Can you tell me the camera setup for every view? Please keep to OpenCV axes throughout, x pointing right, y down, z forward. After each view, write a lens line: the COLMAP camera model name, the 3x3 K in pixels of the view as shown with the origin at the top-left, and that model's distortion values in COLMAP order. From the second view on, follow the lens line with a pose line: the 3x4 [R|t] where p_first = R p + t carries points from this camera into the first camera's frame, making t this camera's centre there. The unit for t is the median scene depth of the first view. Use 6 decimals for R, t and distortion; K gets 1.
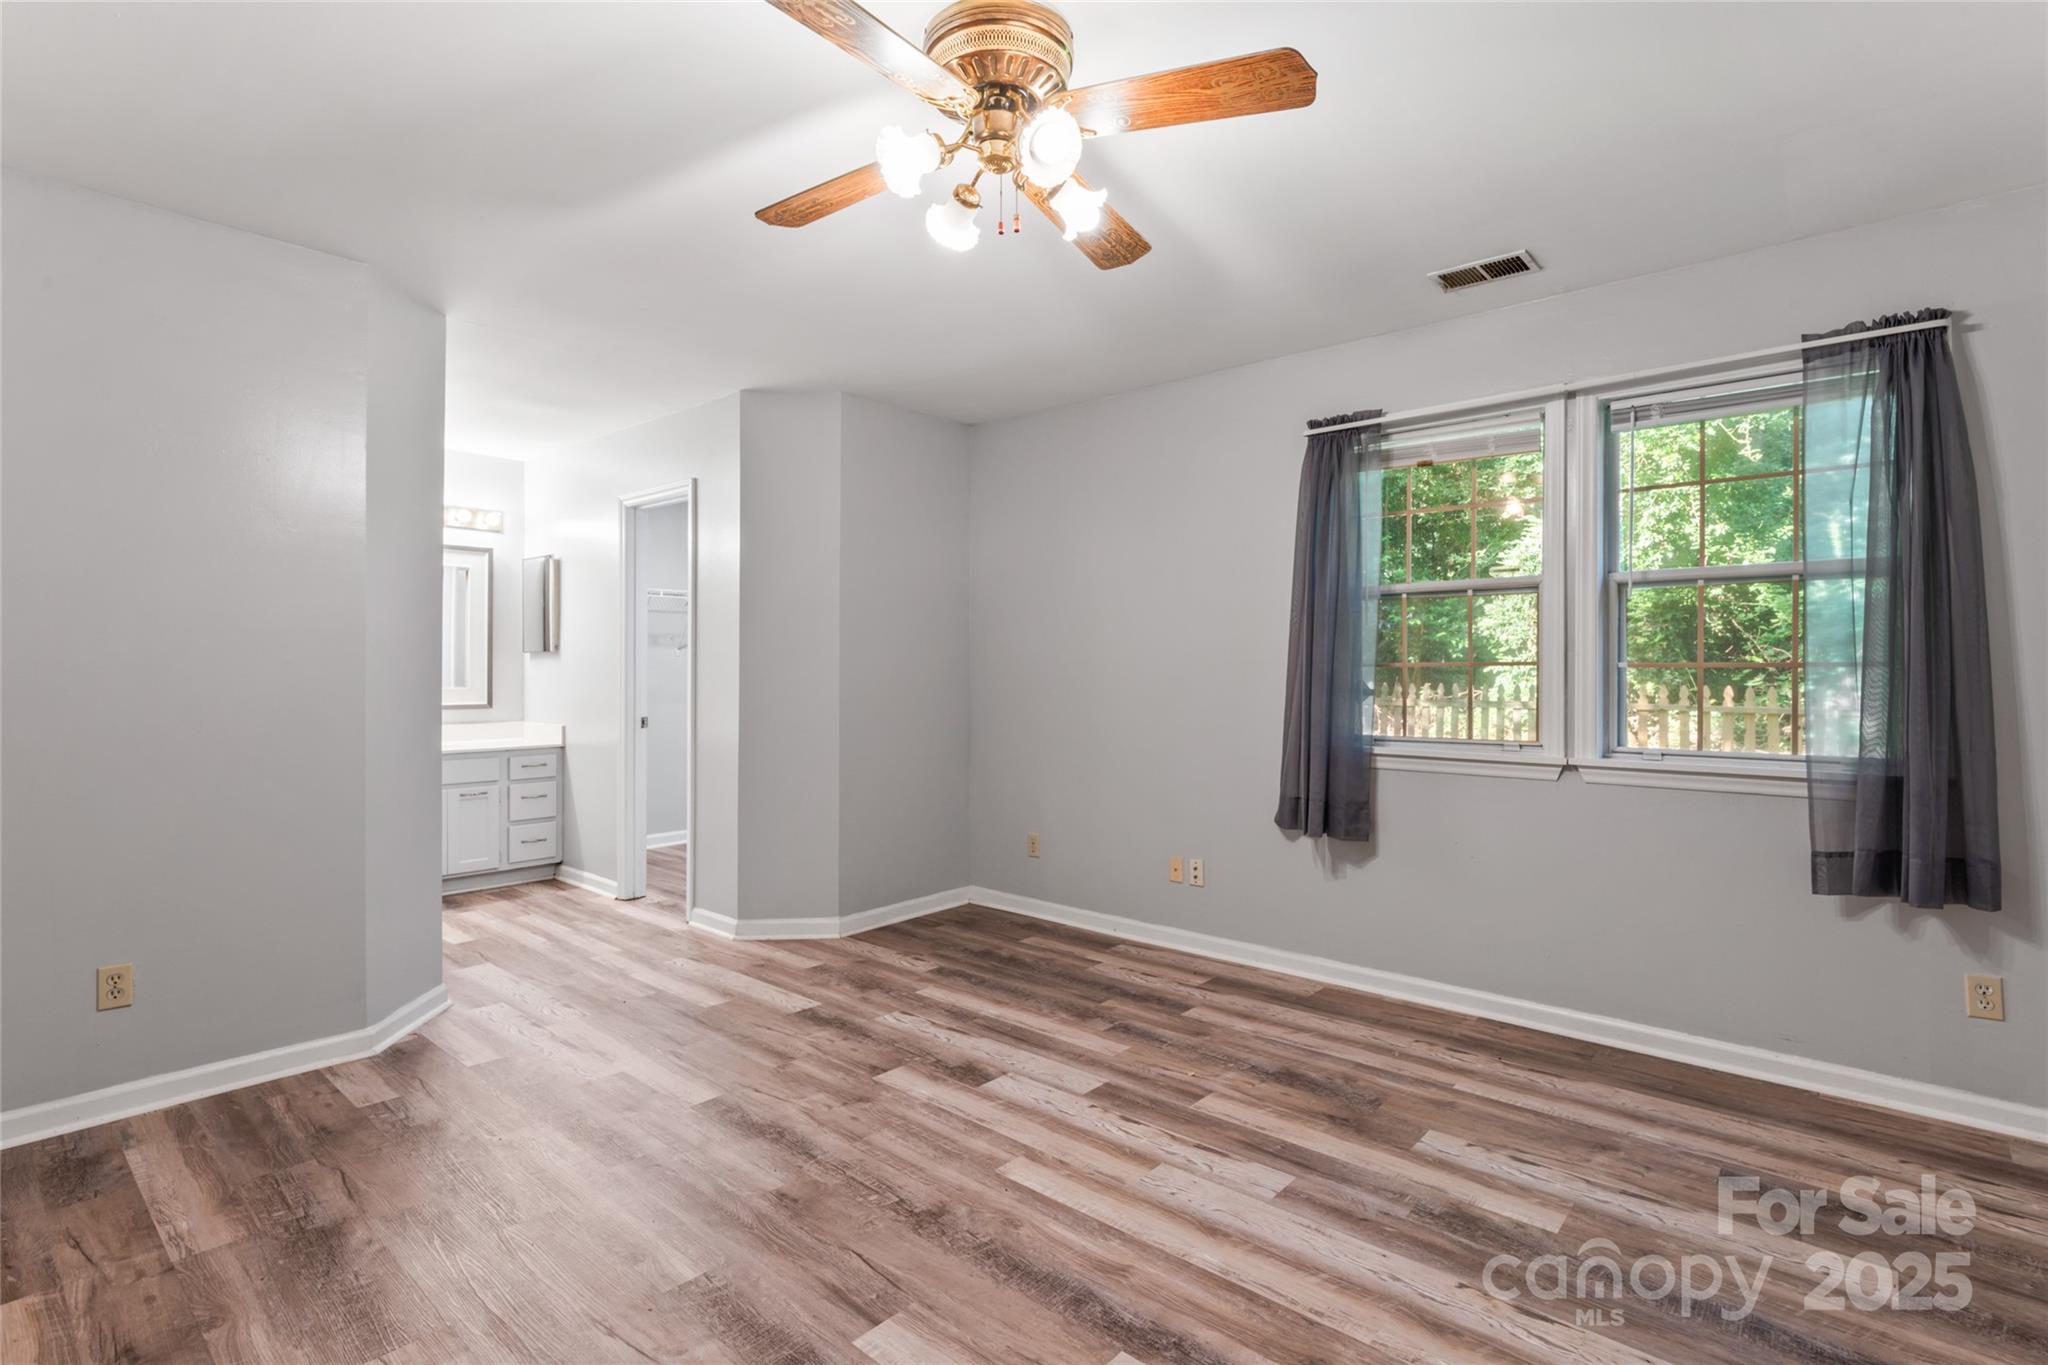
lens RADIAL K [[974.3, 0, 1020.3], [0, 974.3, 675.5], [0, 0, 1]] dist [-0.003198, 0.000485]
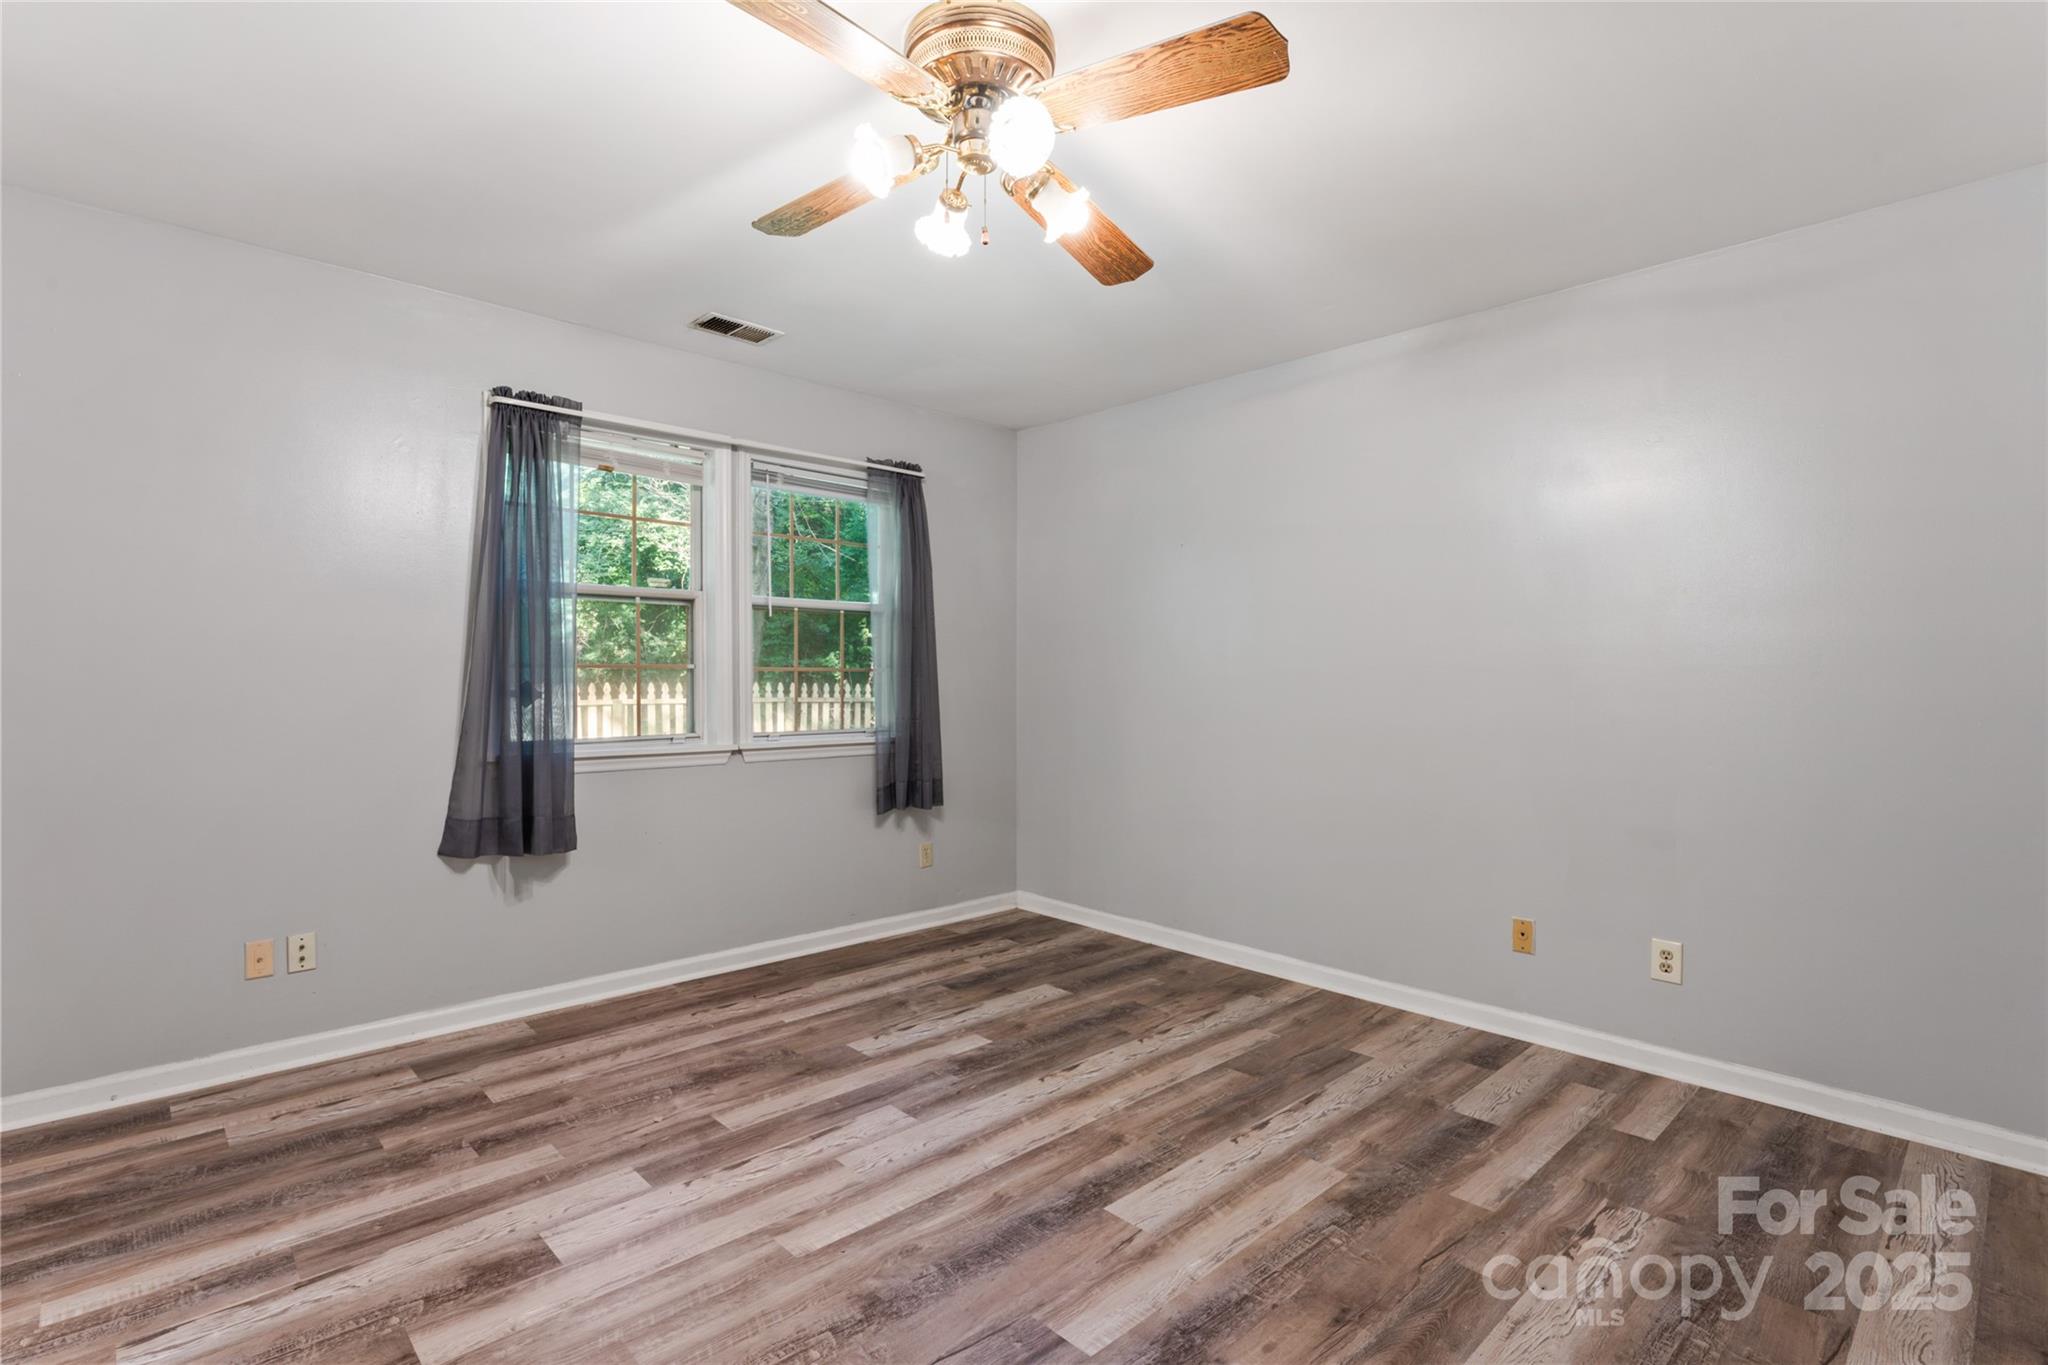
lens RADIAL K [[974.3, 0, 1018.8], [0, 974.3, 687.8], [0, 0, 1]] dist [-0.003198, 0.000485]
pose [[0.086635, -0.014426, 0.996136, -0.679280], [-0.001326, 0.999893, 0.014595, -0.005074], [-0.996239, -0.002586, 0.086606, 0.581030]]
